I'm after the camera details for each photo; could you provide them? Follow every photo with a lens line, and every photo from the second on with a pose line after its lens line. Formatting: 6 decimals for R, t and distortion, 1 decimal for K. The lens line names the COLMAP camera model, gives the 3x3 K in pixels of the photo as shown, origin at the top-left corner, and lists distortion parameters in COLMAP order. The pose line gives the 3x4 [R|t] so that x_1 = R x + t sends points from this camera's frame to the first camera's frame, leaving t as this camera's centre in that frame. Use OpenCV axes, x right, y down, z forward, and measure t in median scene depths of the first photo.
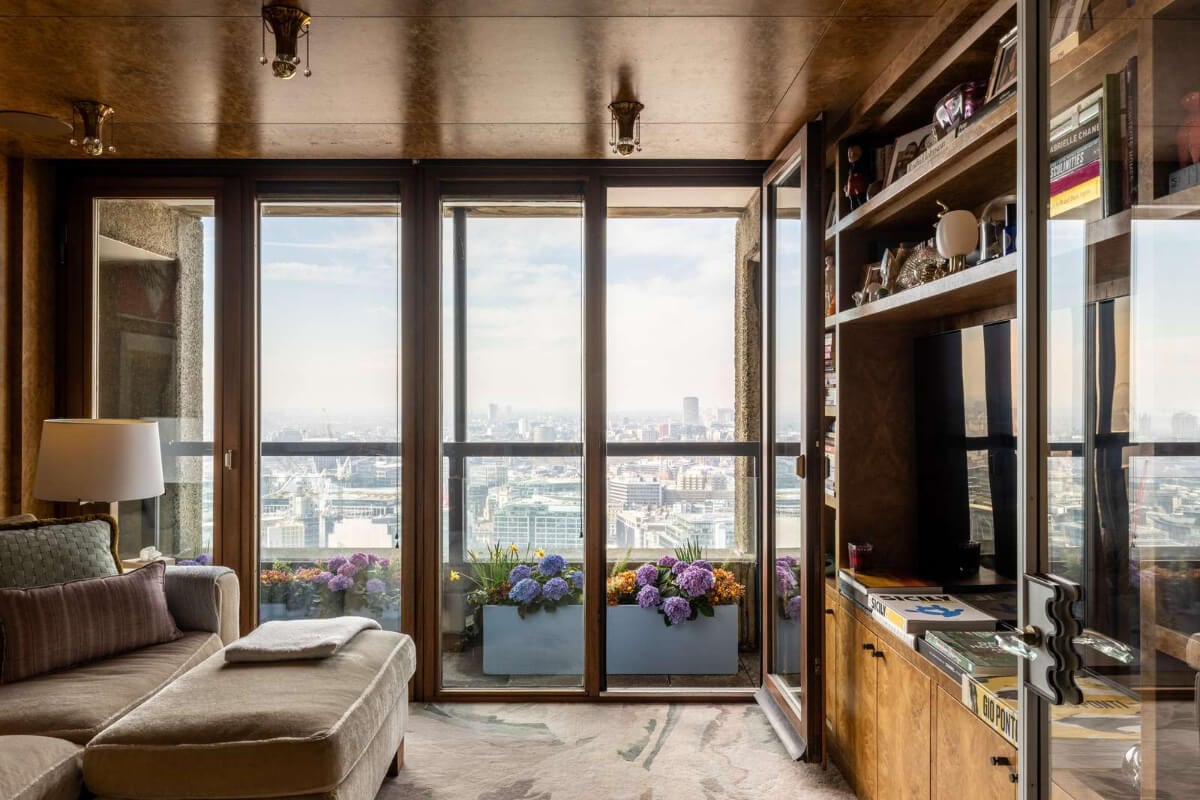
lens RADIAL K [[855.4, 0, 600.0], [0, 855.4, 400.0], [0, 0, 1]] dist [0.002370, -0.002235]
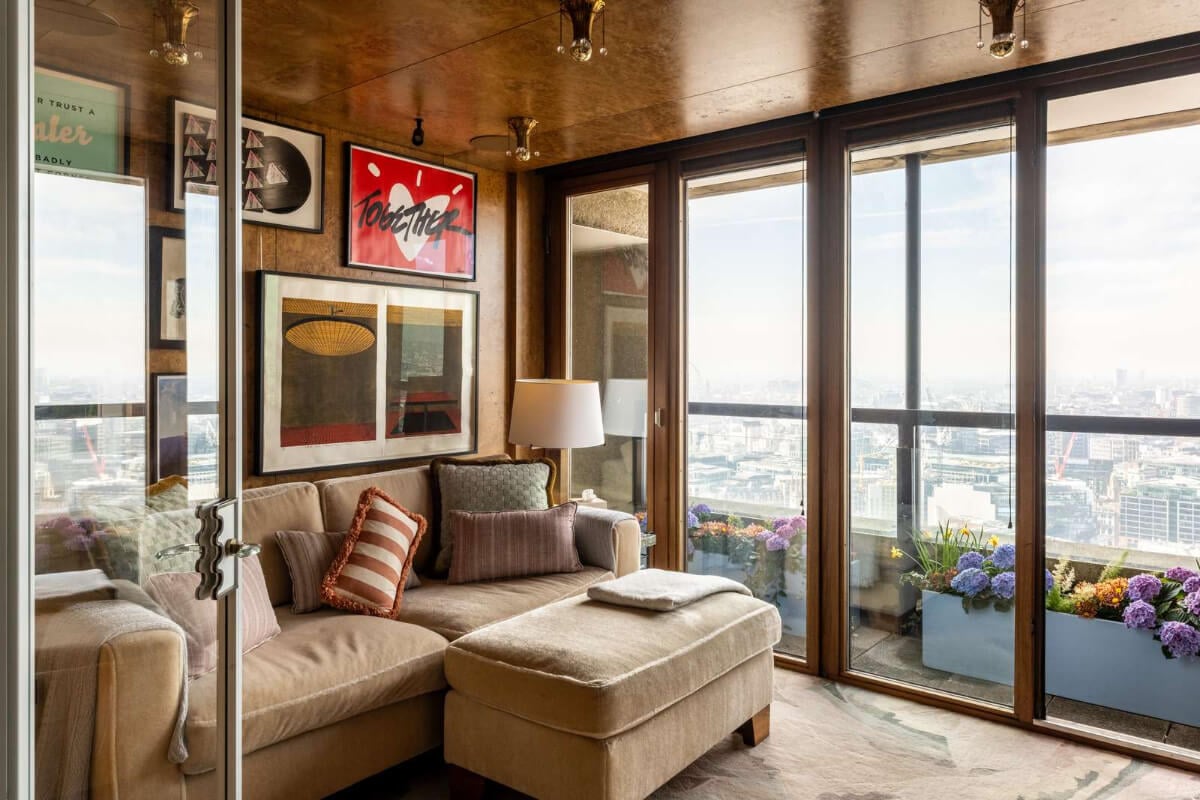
lens RADIAL K [[823.1, 0, 604.0], [0, 823.1, 369.1], [0, 0, 1]] dist [0.003856, -0.008111]
pose [[0.772325, 0.002427, -0.635223, 0.182891], [0.000951, 0.999987, 0.004977, 0.001570], [0.635227, -0.004448, 0.772312, 0.131345]]
